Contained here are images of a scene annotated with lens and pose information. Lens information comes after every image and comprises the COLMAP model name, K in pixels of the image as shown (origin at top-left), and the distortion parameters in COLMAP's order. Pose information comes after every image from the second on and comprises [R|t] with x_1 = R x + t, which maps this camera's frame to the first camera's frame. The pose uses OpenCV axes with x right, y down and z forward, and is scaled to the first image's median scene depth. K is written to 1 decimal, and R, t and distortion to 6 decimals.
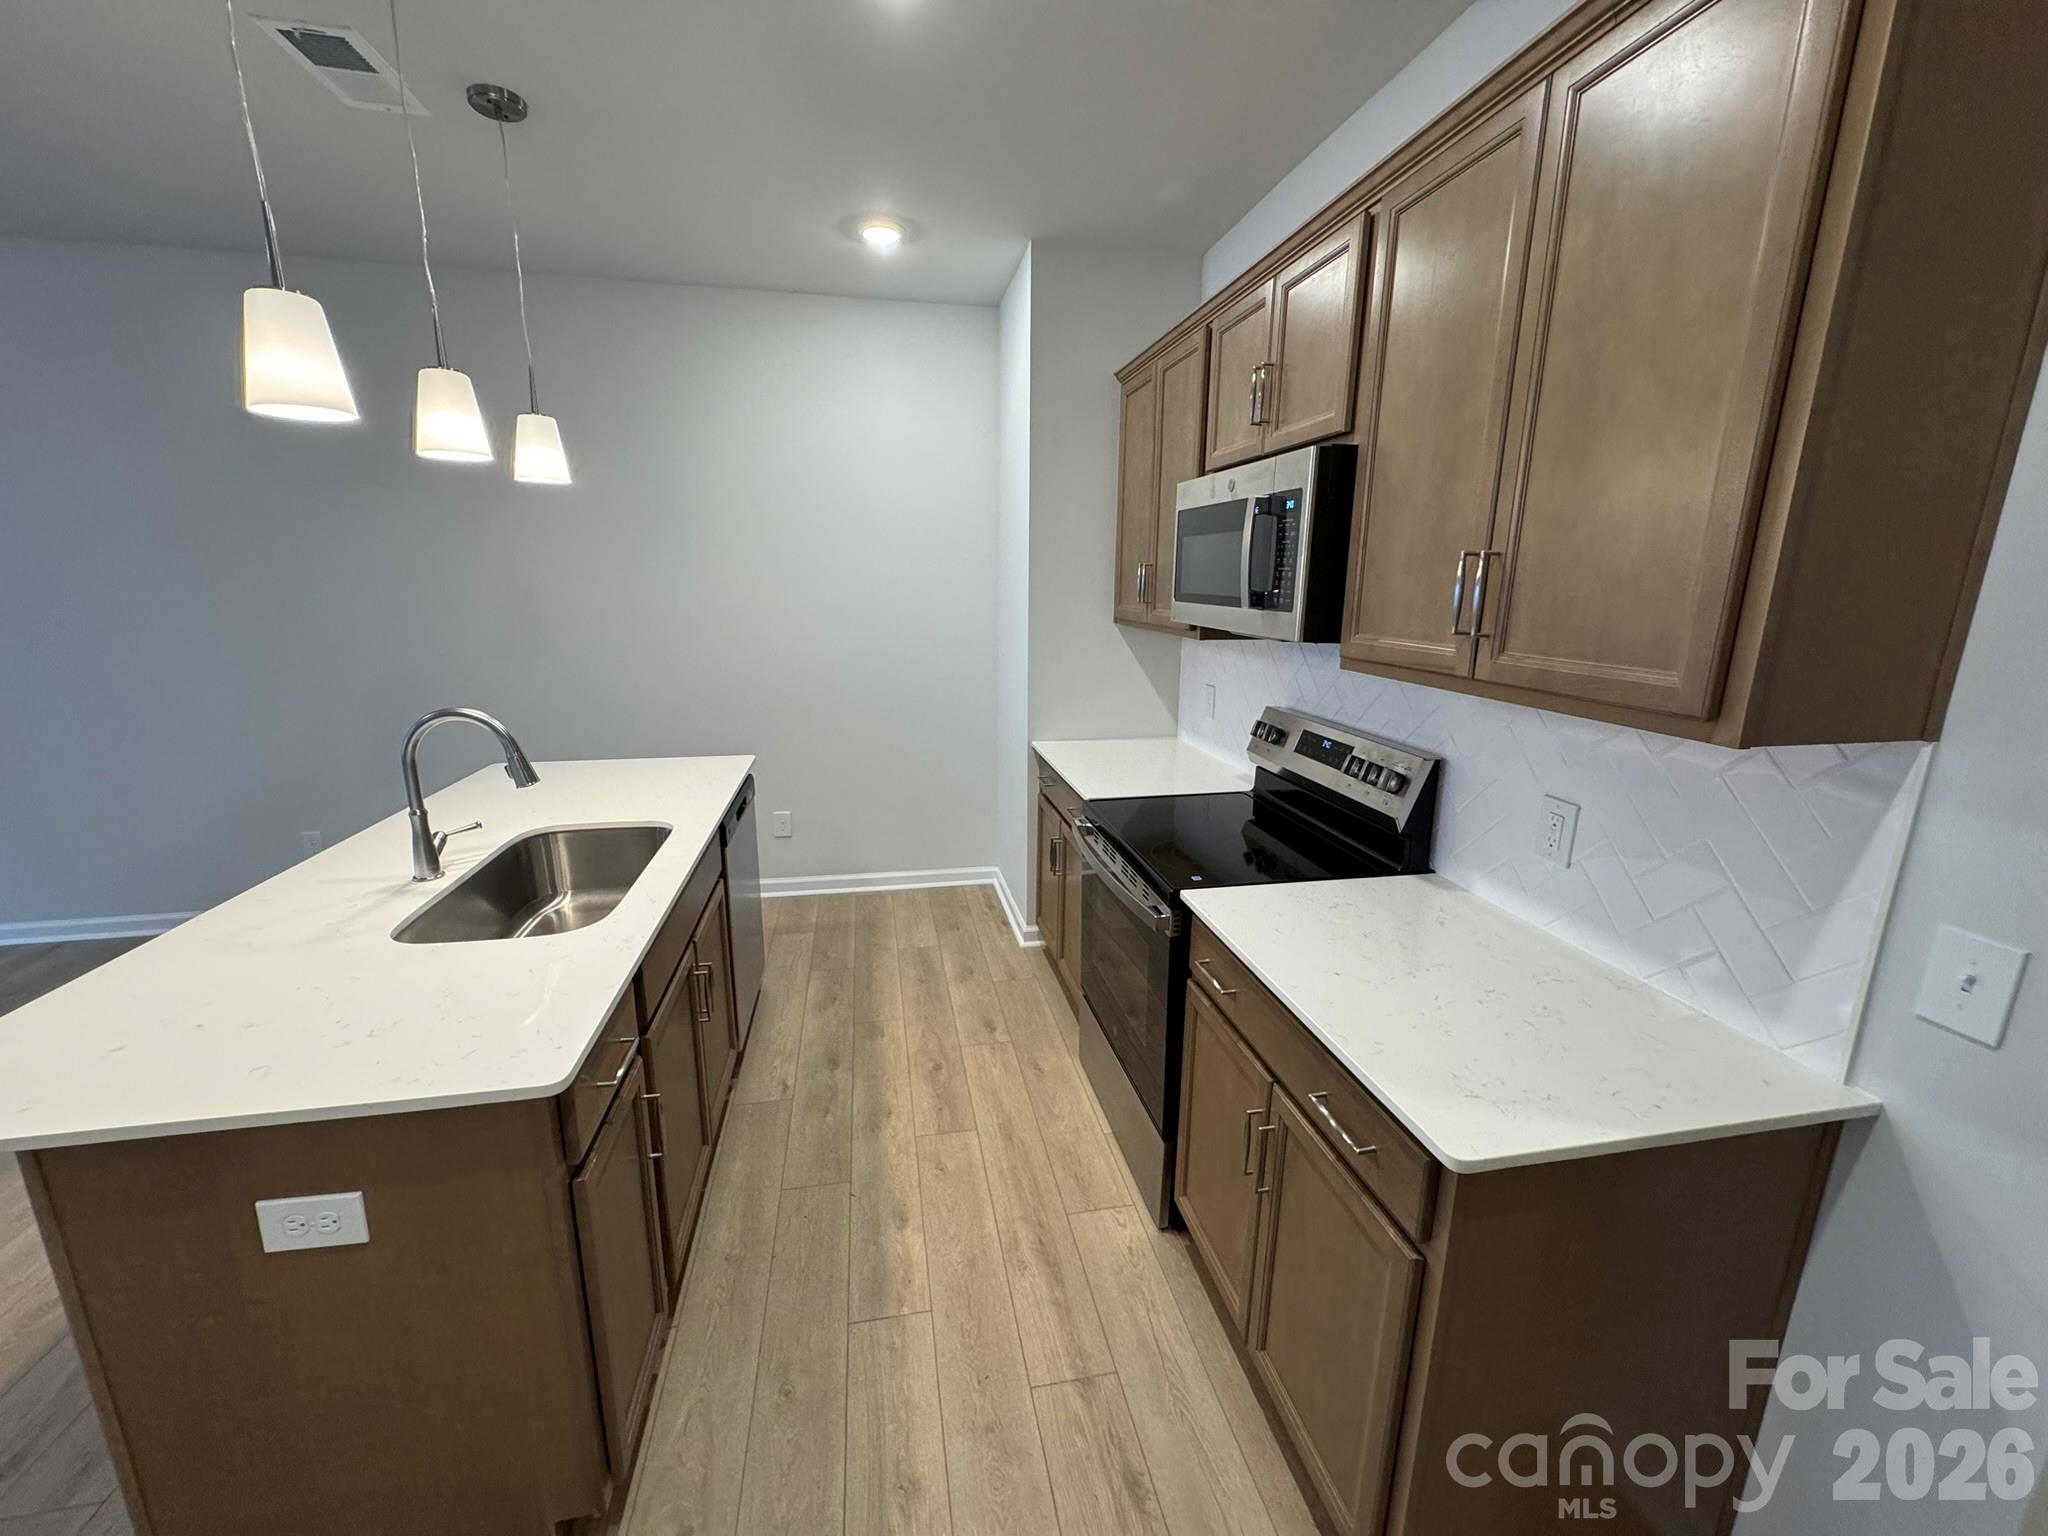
lens RADIAL K [[813.3, 0, 1023.2], [0, 813.3, 765.1], [0, 0, 1]] dist [-0.000272, 0.000281]
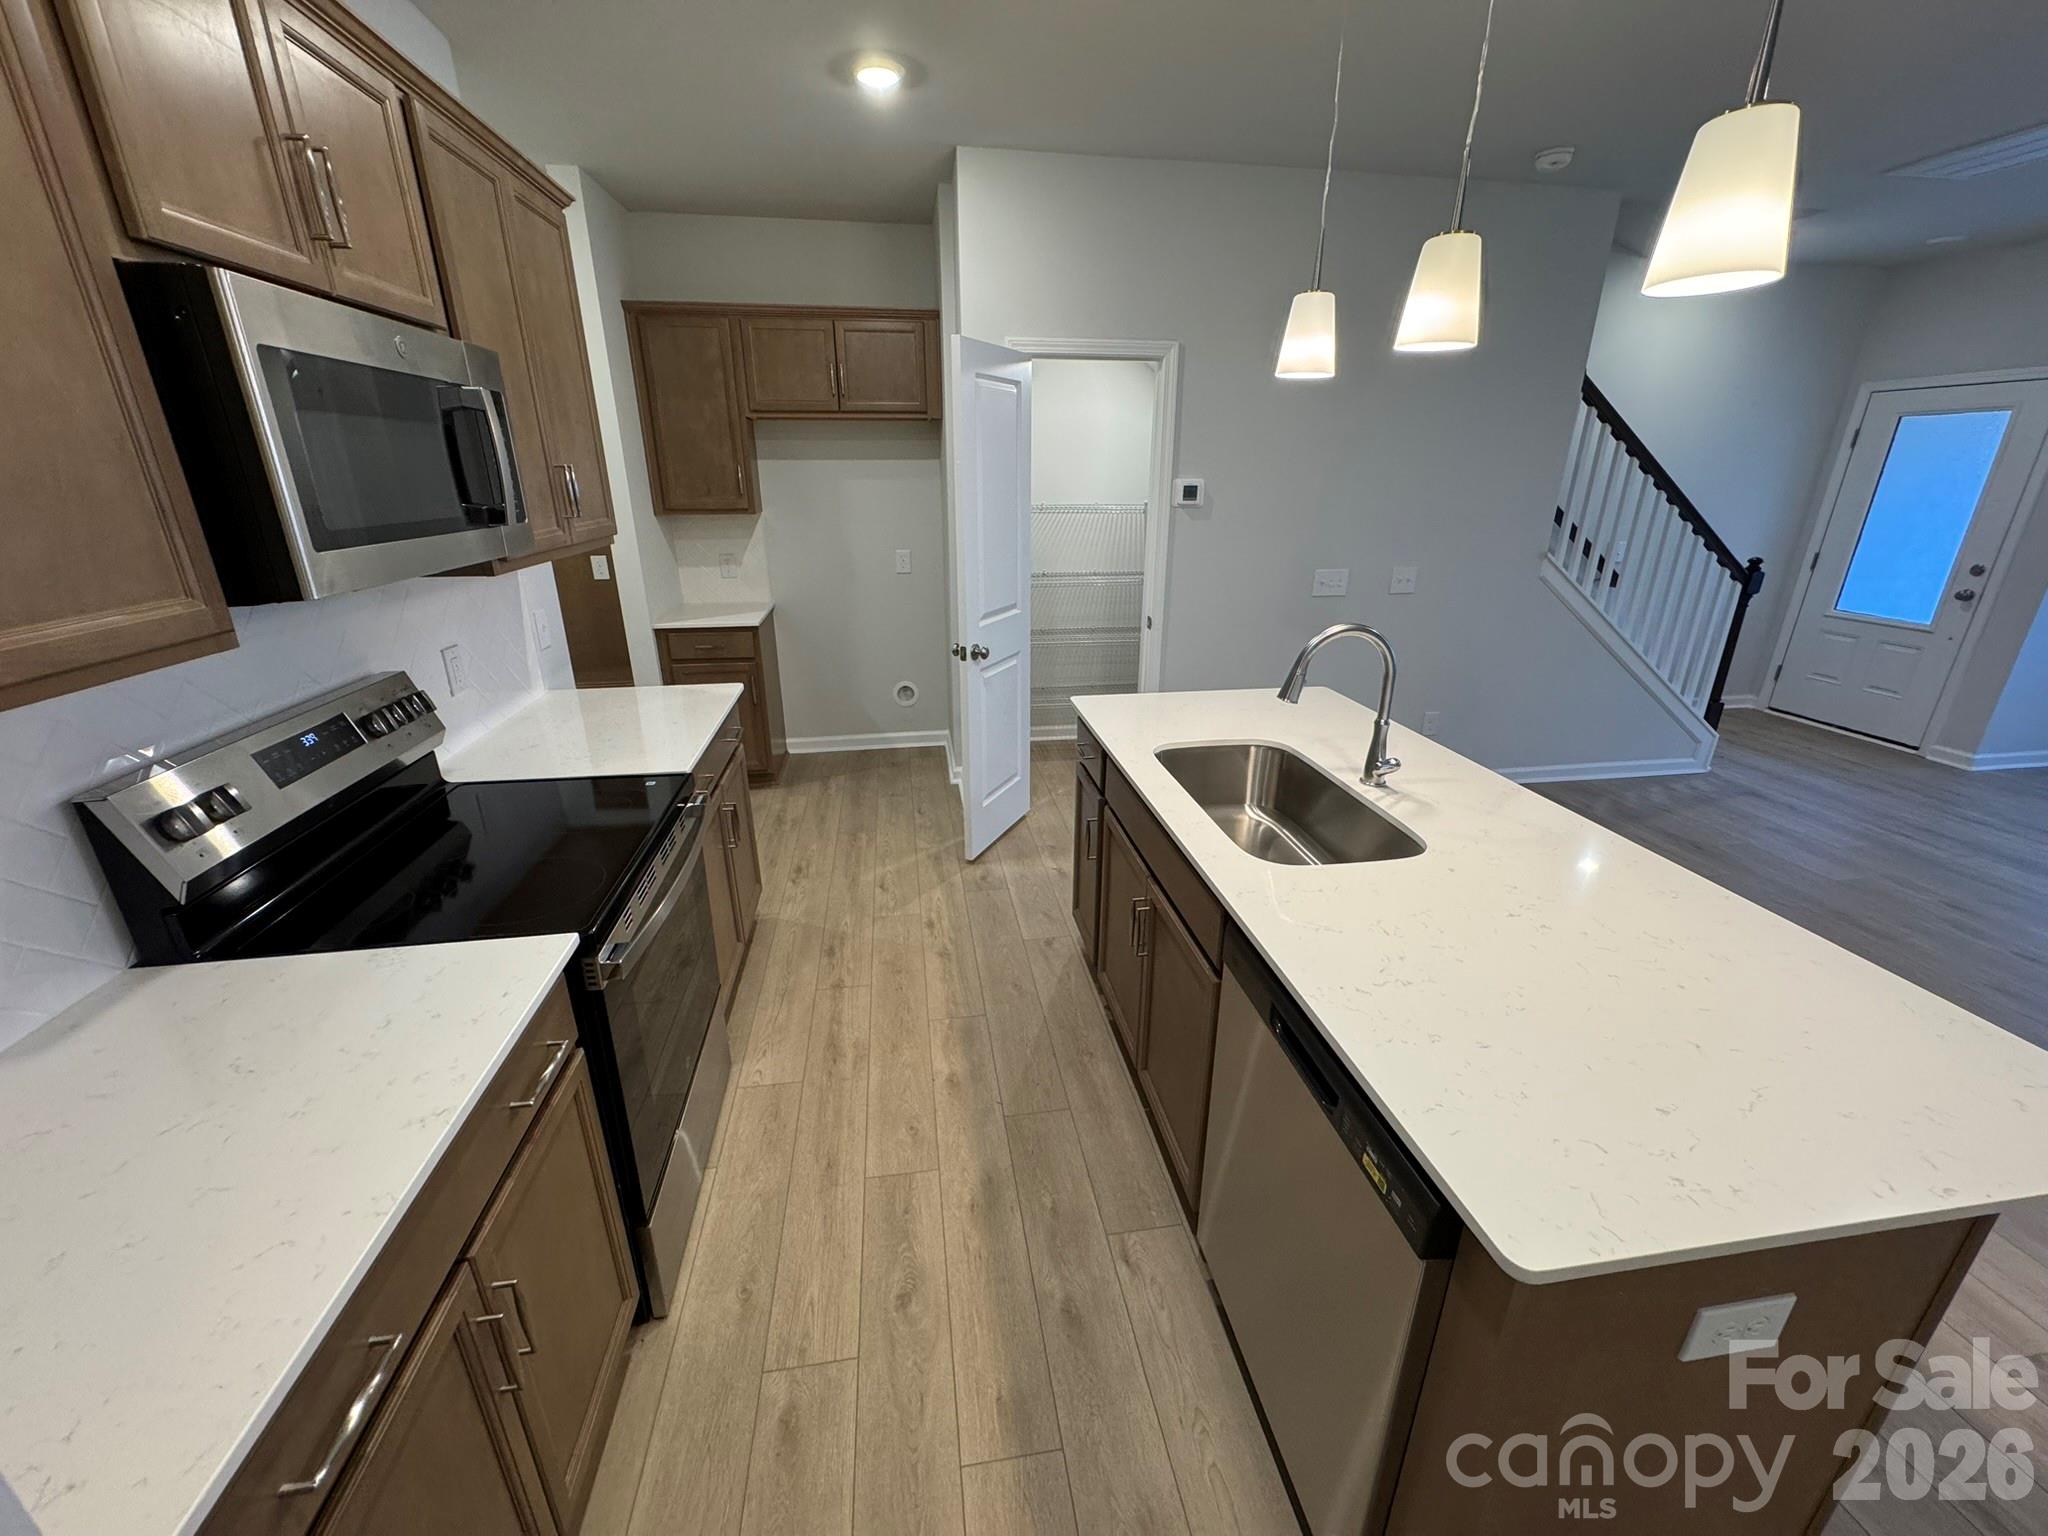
lens RADIAL K [[813.3, 0, 1023.2], [0, 813.3, 765.1], [0, 0, 1]] dist [-0.000272, 0.000281]
pose [[-0.999331, -0.019526, 0.030933, -0.258956], [0.000719, 0.834985, 0.550273, -0.395794], [-0.036573, 0.549927, -0.834412, 1.602058]]
